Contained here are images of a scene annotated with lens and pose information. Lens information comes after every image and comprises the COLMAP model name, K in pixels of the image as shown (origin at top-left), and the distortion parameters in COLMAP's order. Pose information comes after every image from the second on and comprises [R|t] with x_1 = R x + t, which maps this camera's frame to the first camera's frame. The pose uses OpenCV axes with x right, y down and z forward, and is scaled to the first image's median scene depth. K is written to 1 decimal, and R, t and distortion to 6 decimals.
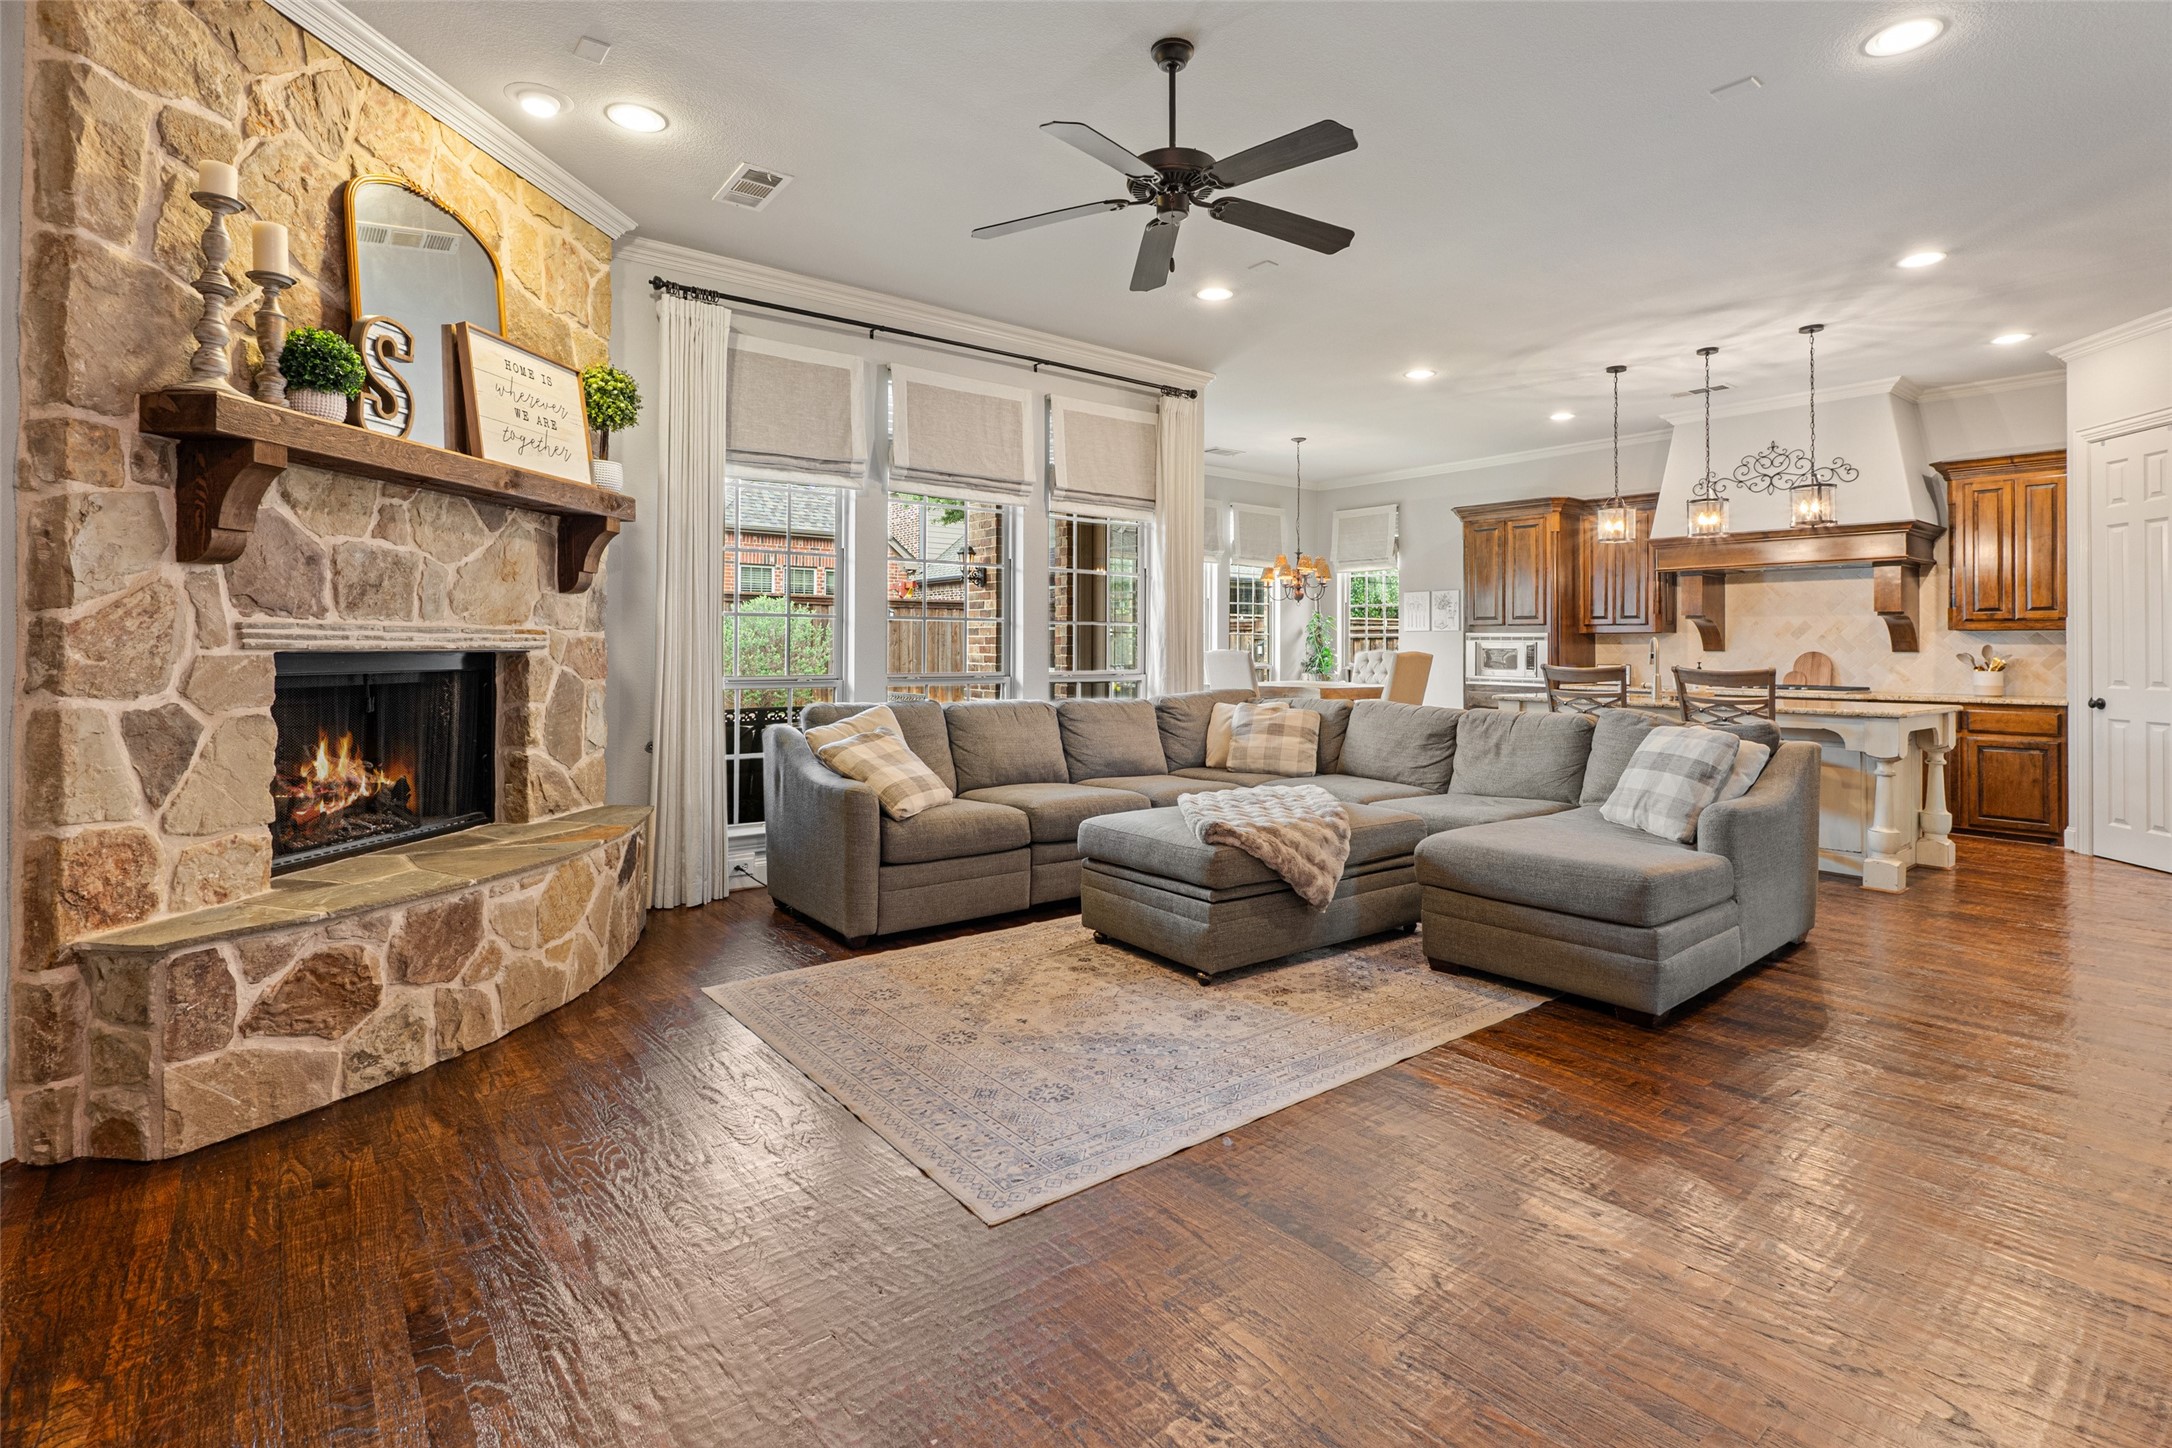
lens RADIAL K [[1021.0, 0, 1091.0], [0, 1021.0, 640.1], [0, 0, 1]] dist [-0.006835, -0.001008]
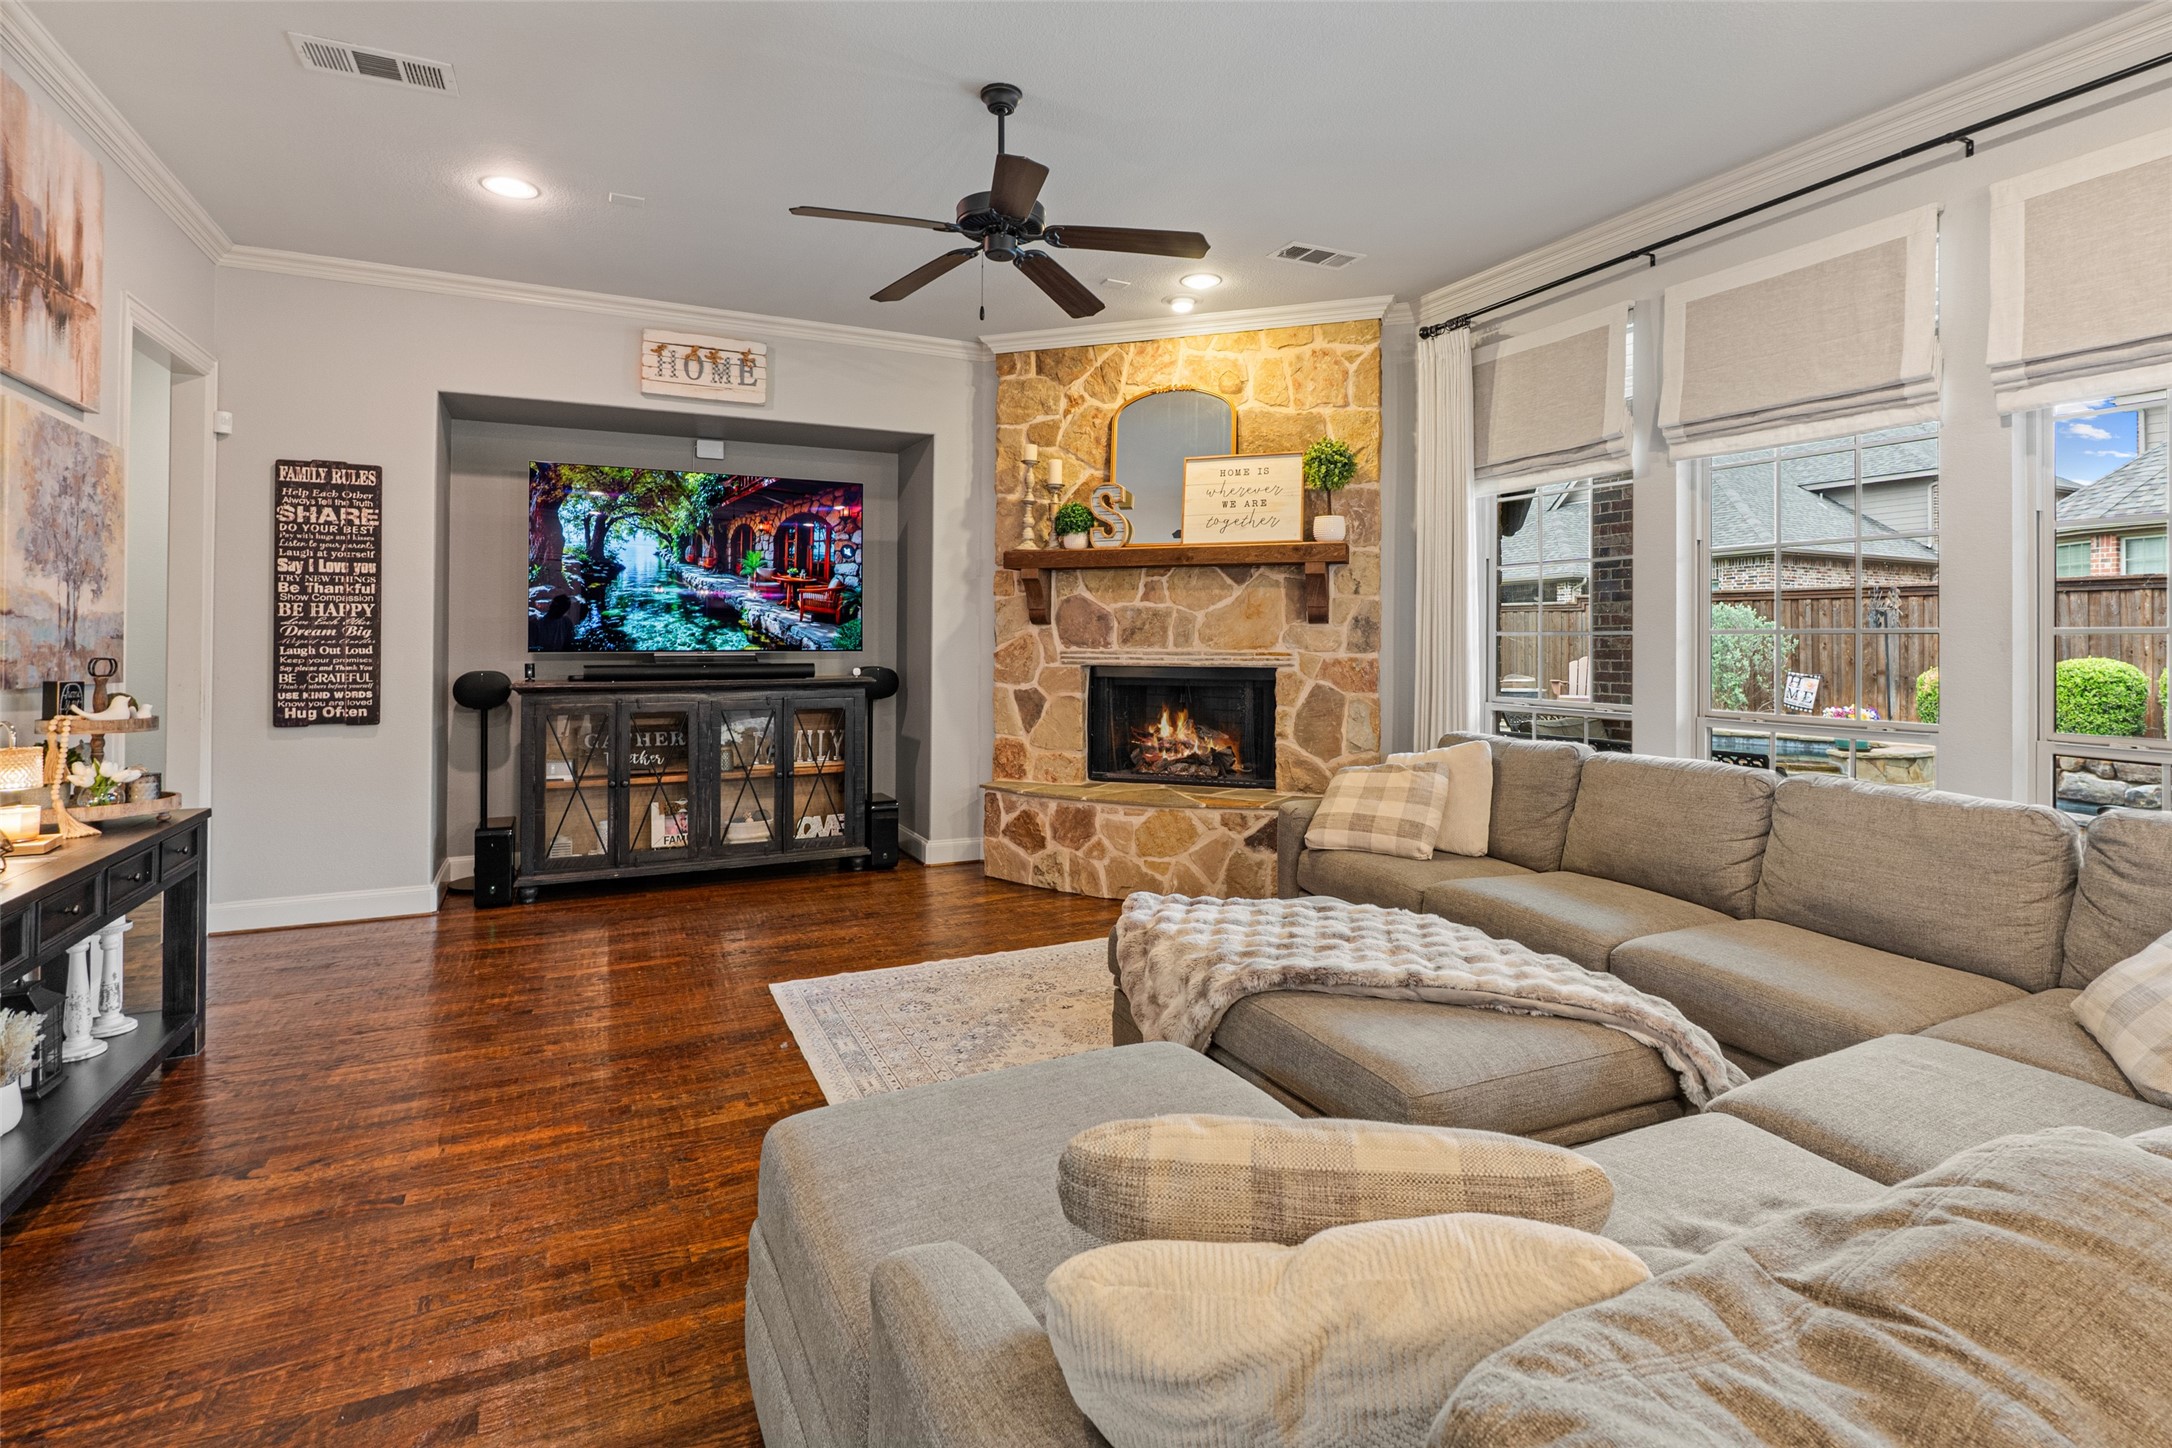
lens RADIAL K [[1021.0, 0, 1080.5], [0, 1021.0, 636.9], [0, 0, 1]] dist [-0.006835, -0.001008]
pose [[-0.206195, -0.008163, -0.978477, 0.541564], [0.002363, 0.999958, -0.008840, -0.012611], [0.978508, -0.004135, -0.206168, 0.656313]]
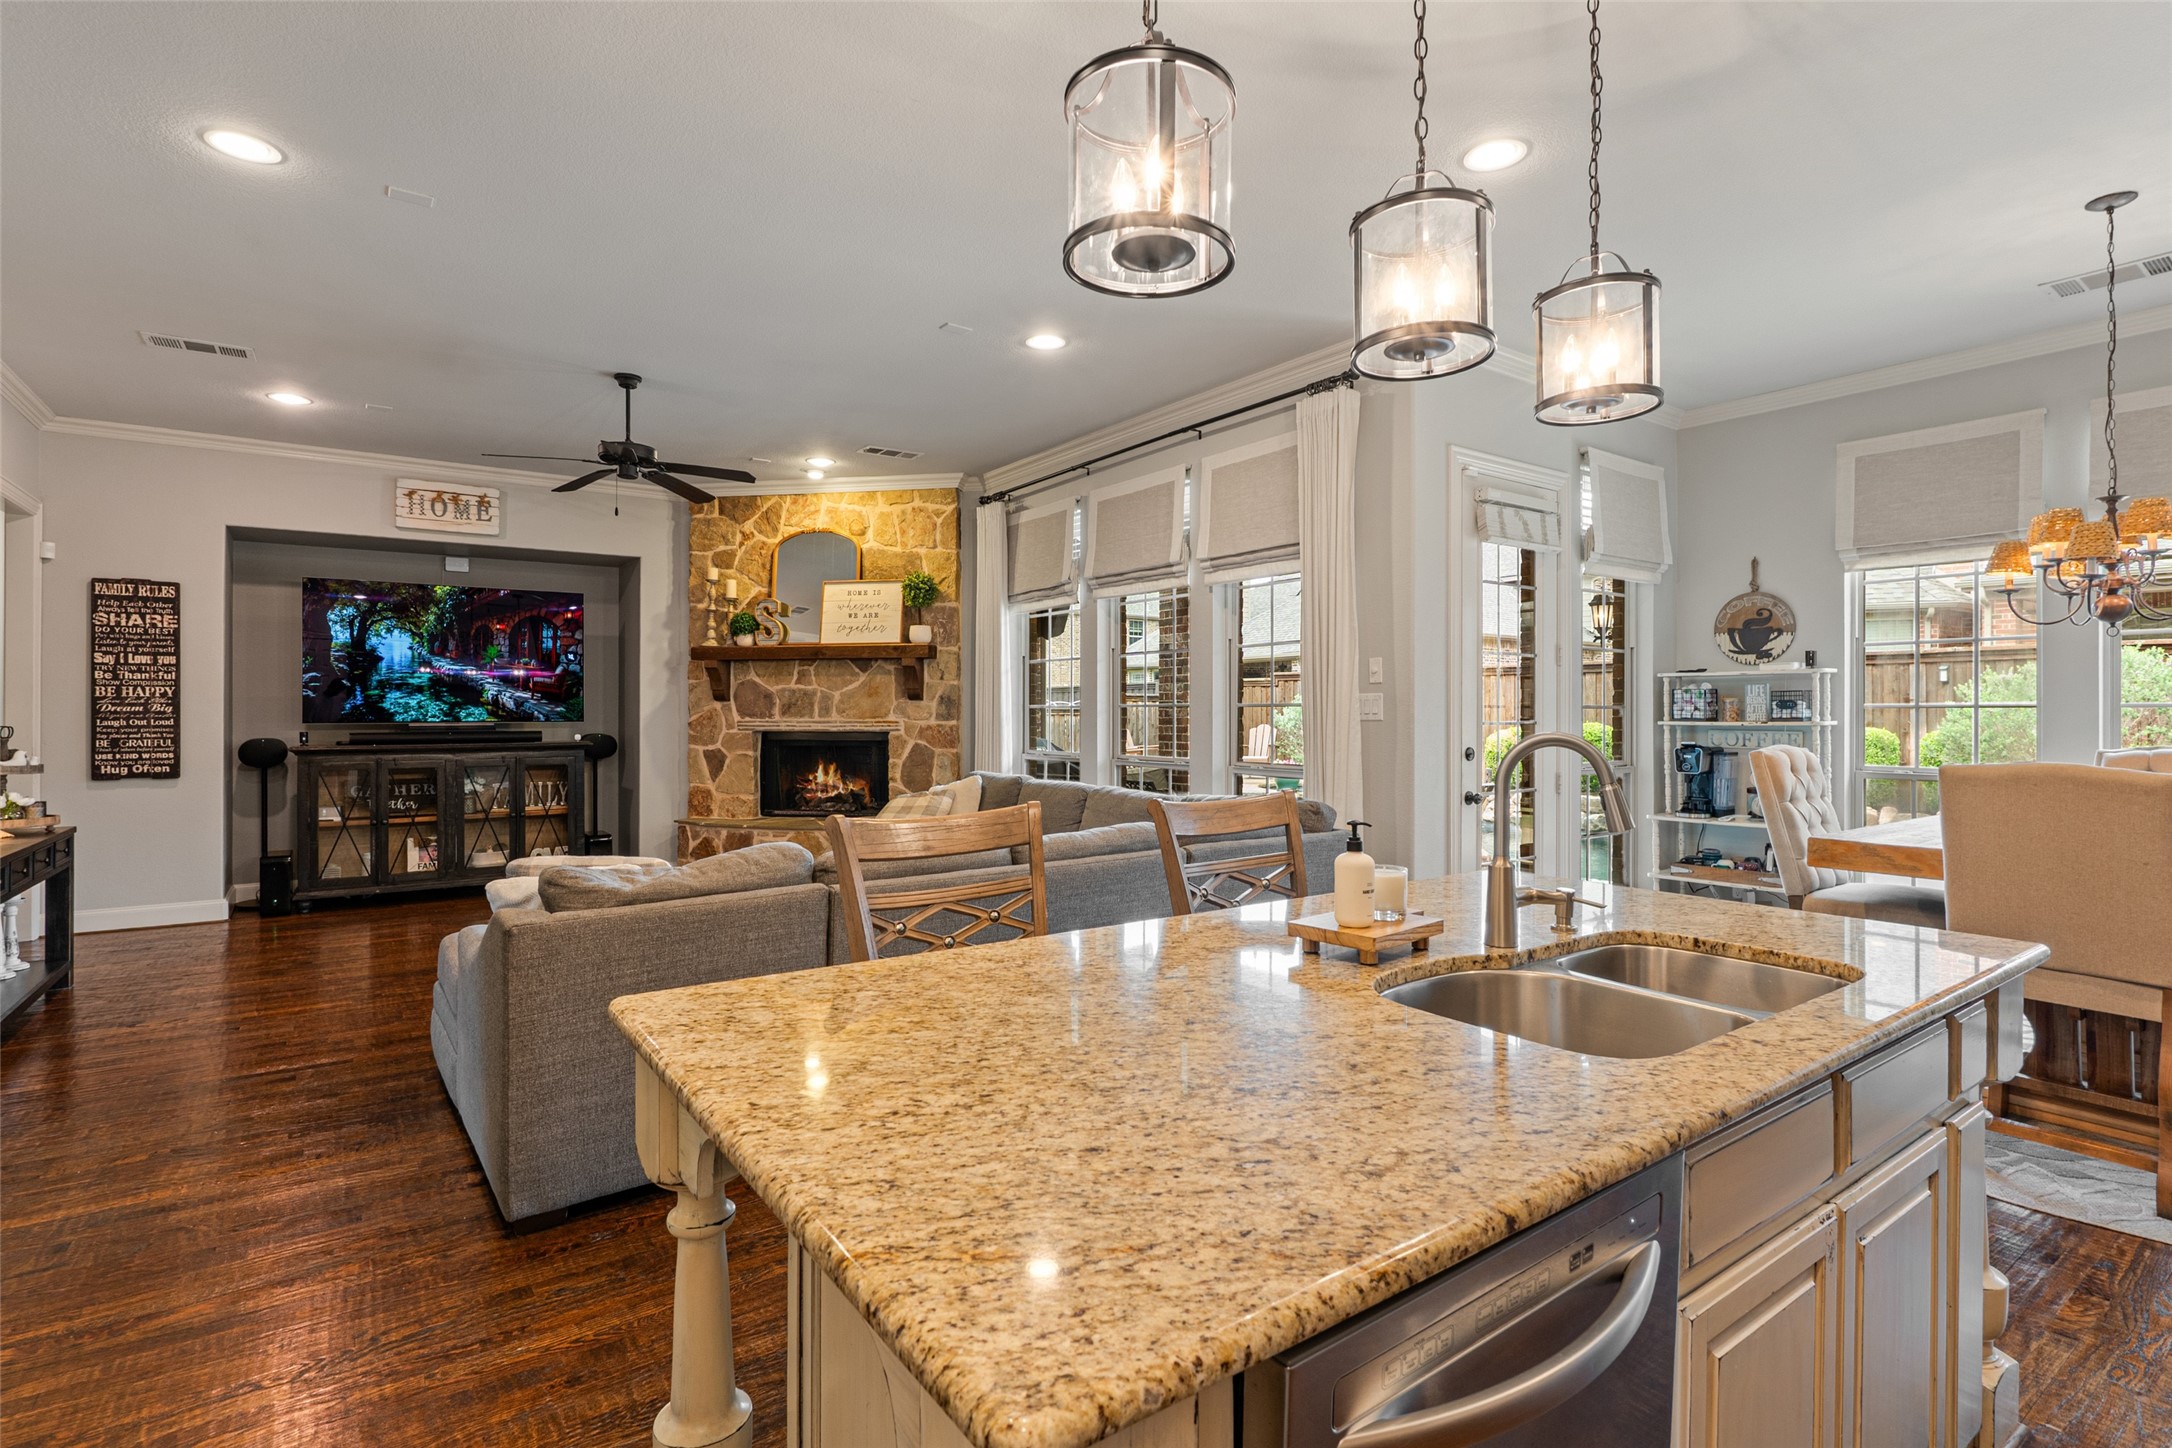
lens RADIAL K [[1021.0, 0, 1077.2], [0, 1021.0, 717.2], [0, 0, 1]] dist [-0.006835, -0.001008]
pose [[-0.041655, -0.000391, -0.999132, 0.877467], [0.007268, 0.999973, -0.000694, -0.008360], [0.999106, -0.007291, -0.041651, 0.920376]]
